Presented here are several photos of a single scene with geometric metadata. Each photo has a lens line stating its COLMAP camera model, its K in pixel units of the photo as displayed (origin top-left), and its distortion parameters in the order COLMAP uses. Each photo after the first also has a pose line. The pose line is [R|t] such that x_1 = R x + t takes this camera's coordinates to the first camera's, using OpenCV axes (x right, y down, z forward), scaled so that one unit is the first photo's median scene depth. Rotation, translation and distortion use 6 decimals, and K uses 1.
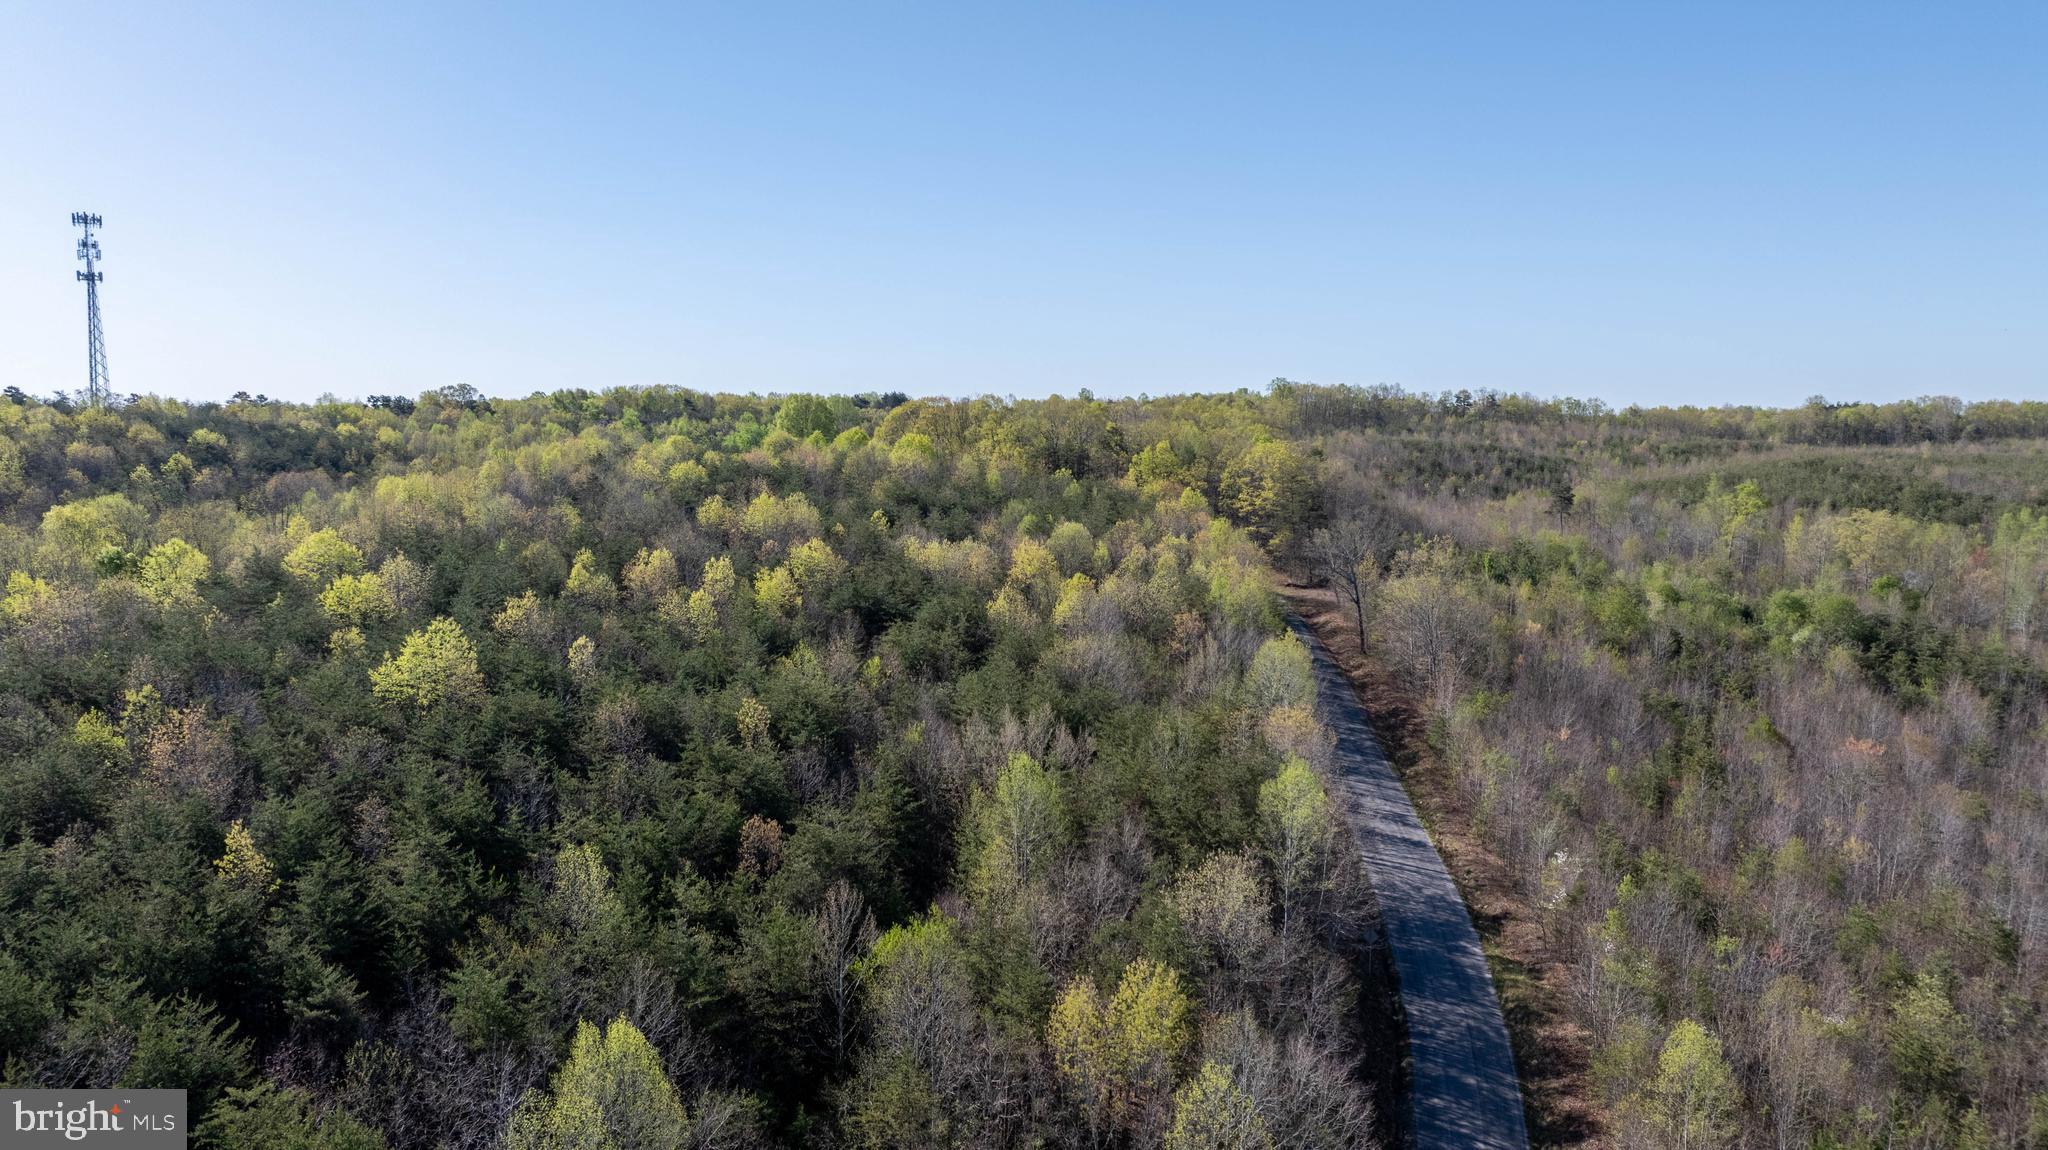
lens RADIAL K [[1448.2, 0, 1023.2], [0, 1448.2, 586.7], [0, 0, 1]] dist [-0.021396, 0.017395]
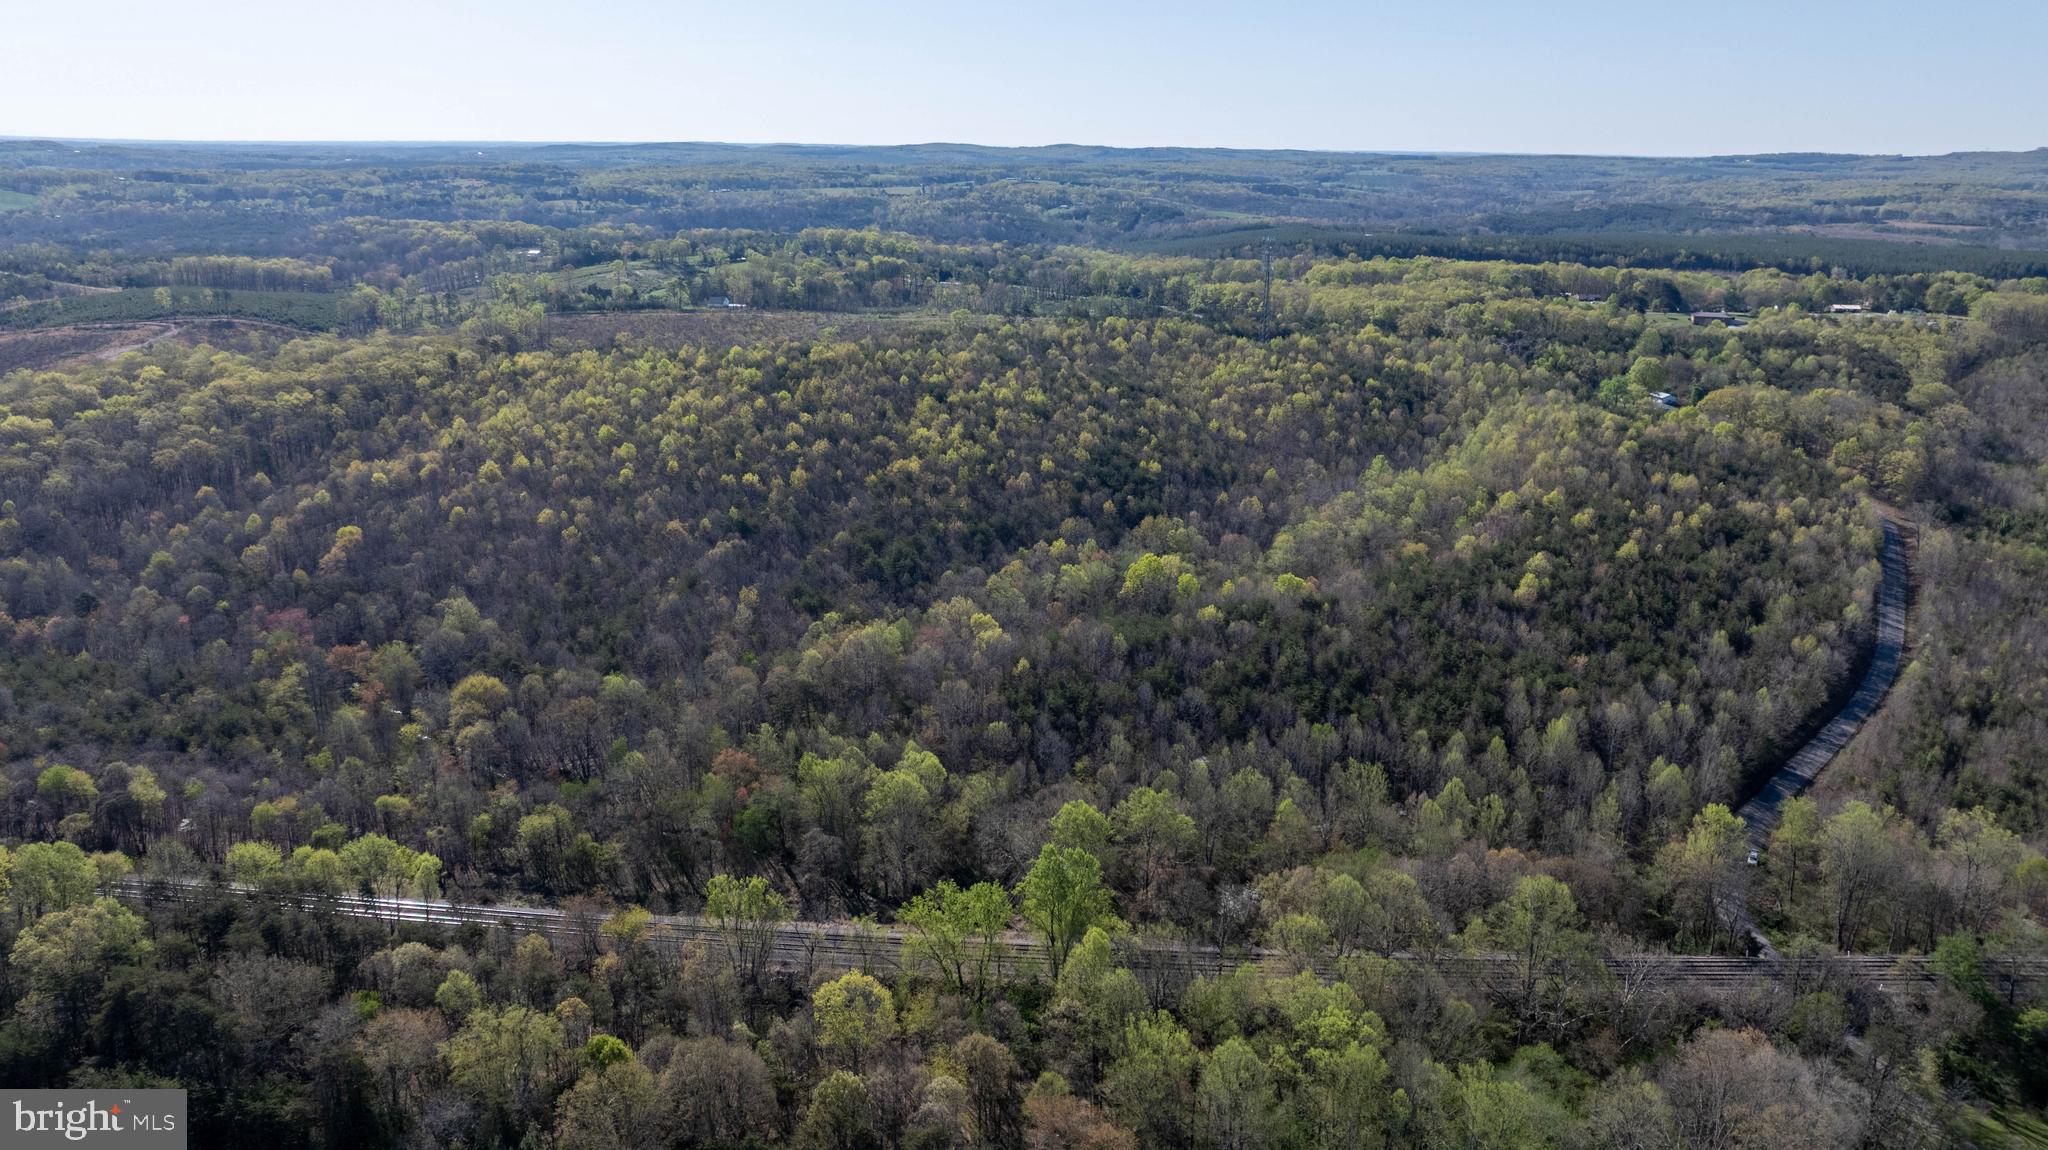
lens RADIAL K [[1448.2, 0, 1024.3], [0, 1448.2, 577.1], [0, 0, 1]] dist [-0.021396, 0.017395]
pose [[0.904198, 0.132668, -0.405987, -0.223289], [-0.055494, 0.978970, 0.196313, -0.461903], [0.423493, -0.154975, 0.892545, -2.704369]]
